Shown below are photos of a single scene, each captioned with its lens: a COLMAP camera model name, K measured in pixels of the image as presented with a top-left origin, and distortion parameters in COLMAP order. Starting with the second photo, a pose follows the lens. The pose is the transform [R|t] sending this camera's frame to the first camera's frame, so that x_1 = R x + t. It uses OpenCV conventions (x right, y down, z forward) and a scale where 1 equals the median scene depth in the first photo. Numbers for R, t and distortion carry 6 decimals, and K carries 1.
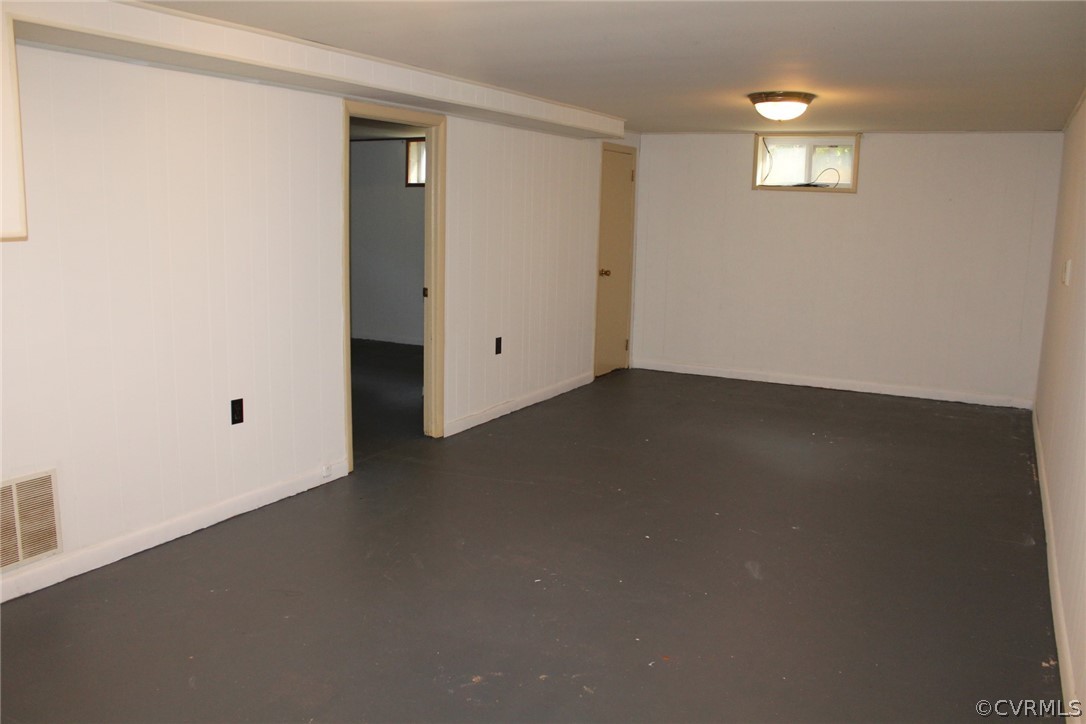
lens RADIAL K [[908.6, 0, 533.0], [0, 908.6, 360.0], [0, 0, 1]] dist [-0.155900, 0.139765]
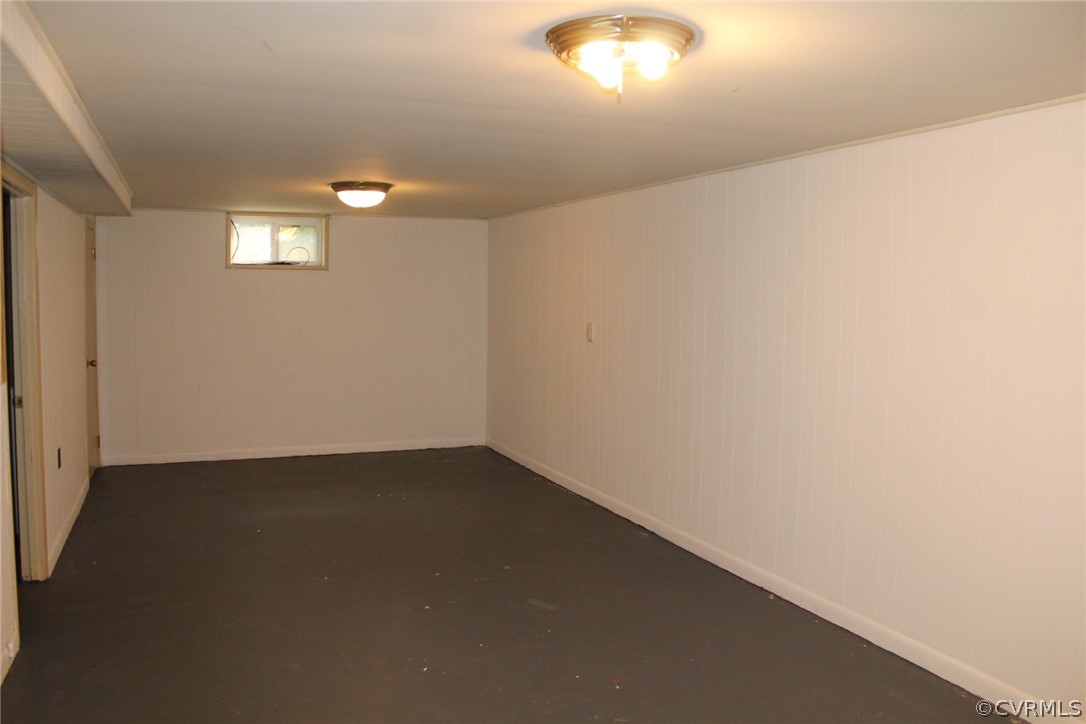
lens RADIAL K [[908.6, 0, 533.0], [0, 908.6, 360.0], [0, 0, 1]] dist [-0.155900, 0.139765]
pose [[0.646676, -0.075874, 0.758982, -0.309144], [0.130247, 0.991411, -0.011865, -0.034335], [-0.751562, 0.106528, 0.651004, 0.113484]]
